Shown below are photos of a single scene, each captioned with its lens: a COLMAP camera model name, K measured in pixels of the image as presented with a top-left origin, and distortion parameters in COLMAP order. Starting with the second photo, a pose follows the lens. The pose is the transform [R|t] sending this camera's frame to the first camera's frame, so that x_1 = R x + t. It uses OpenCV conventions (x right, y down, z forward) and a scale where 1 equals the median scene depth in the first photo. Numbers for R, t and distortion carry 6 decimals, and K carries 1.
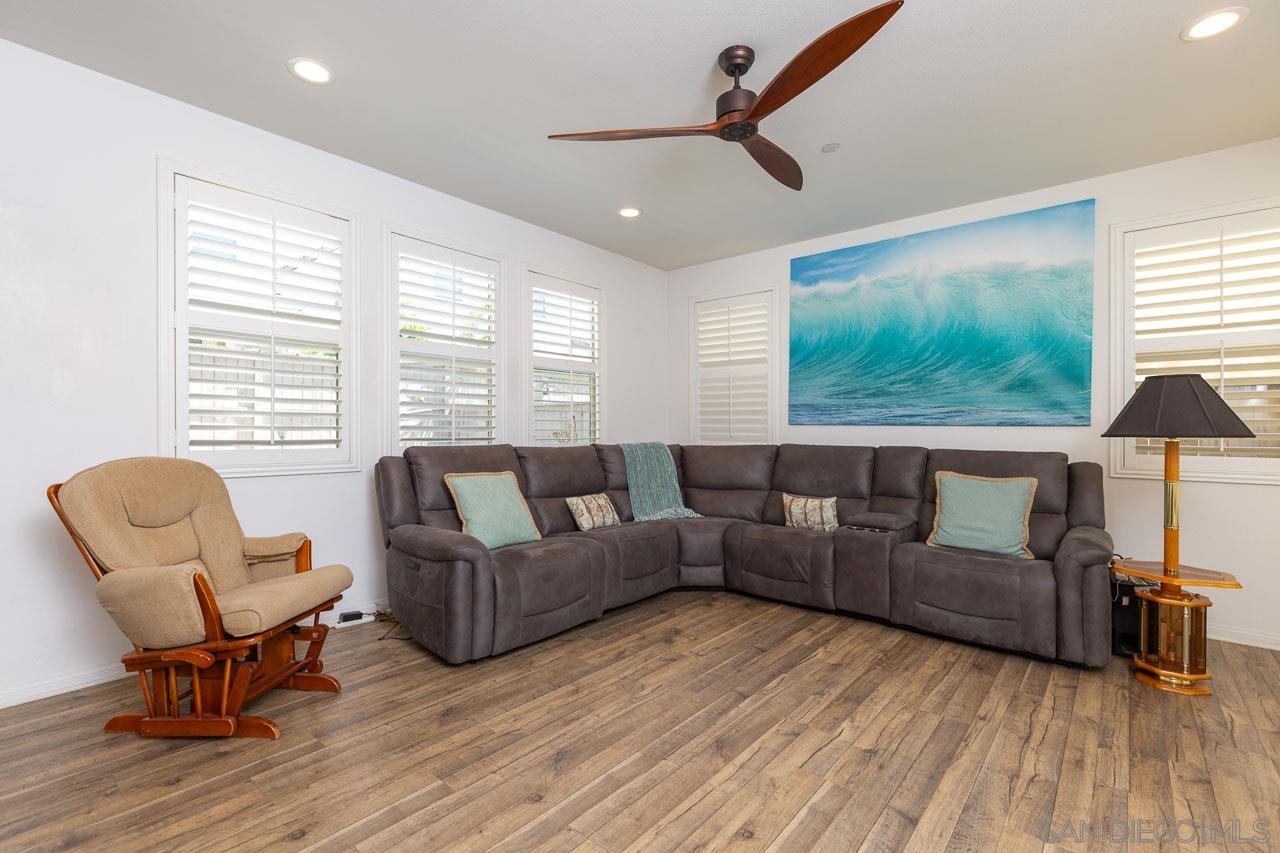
lens RADIAL K [[573.3, 0, 628.6], [0, 573.3, 428.5], [0, 0, 1]] dist [0.009244, -0.000911]
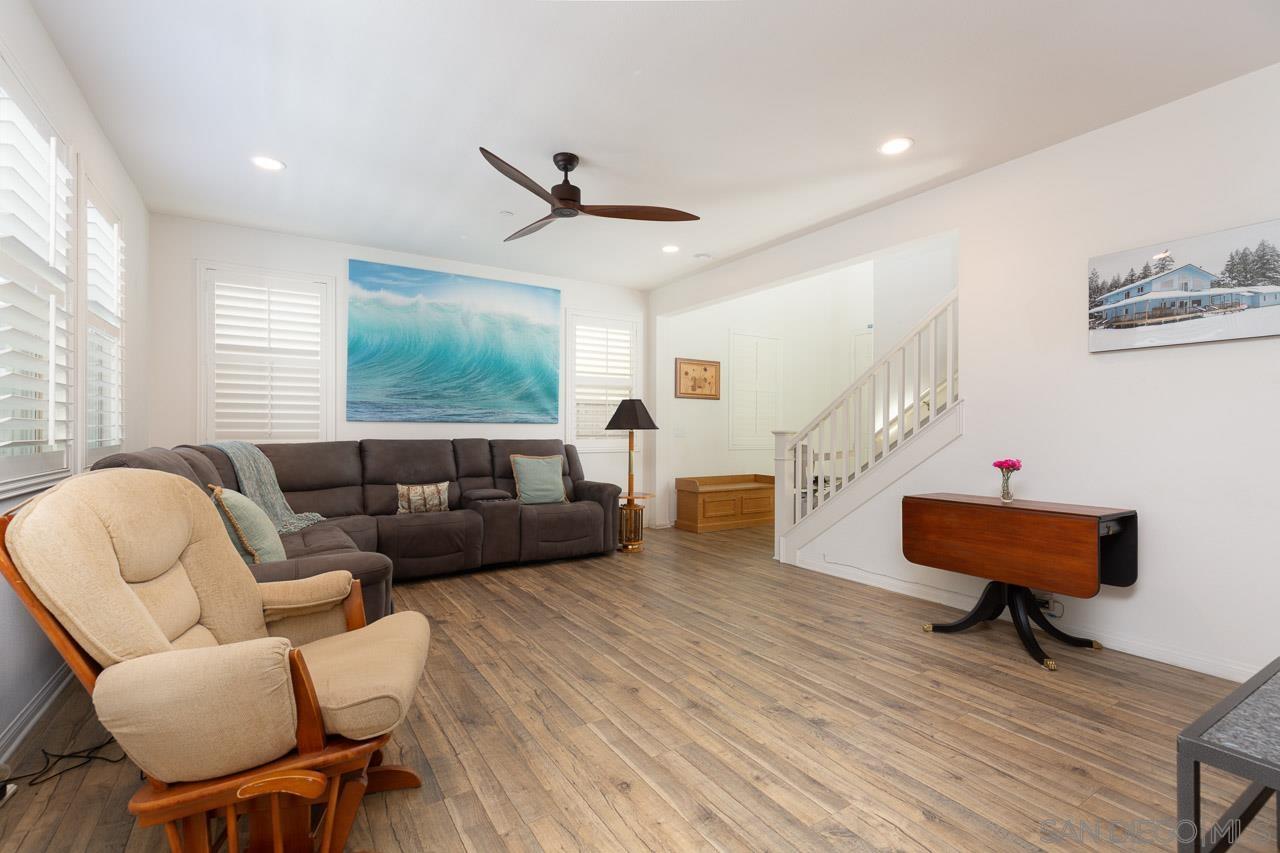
lens RADIAL K [[573.3, 0, 628.6], [0, 573.3, 428.5], [0, 0, 1]] dist [0.009244, -0.000911]
pose [[0.296847, -0.005280, 0.954910, -0.711942], [-0.002257, 0.999978, 0.006231, -0.000894], [-0.954922, -0.004005, 0.296828, 0.286108]]
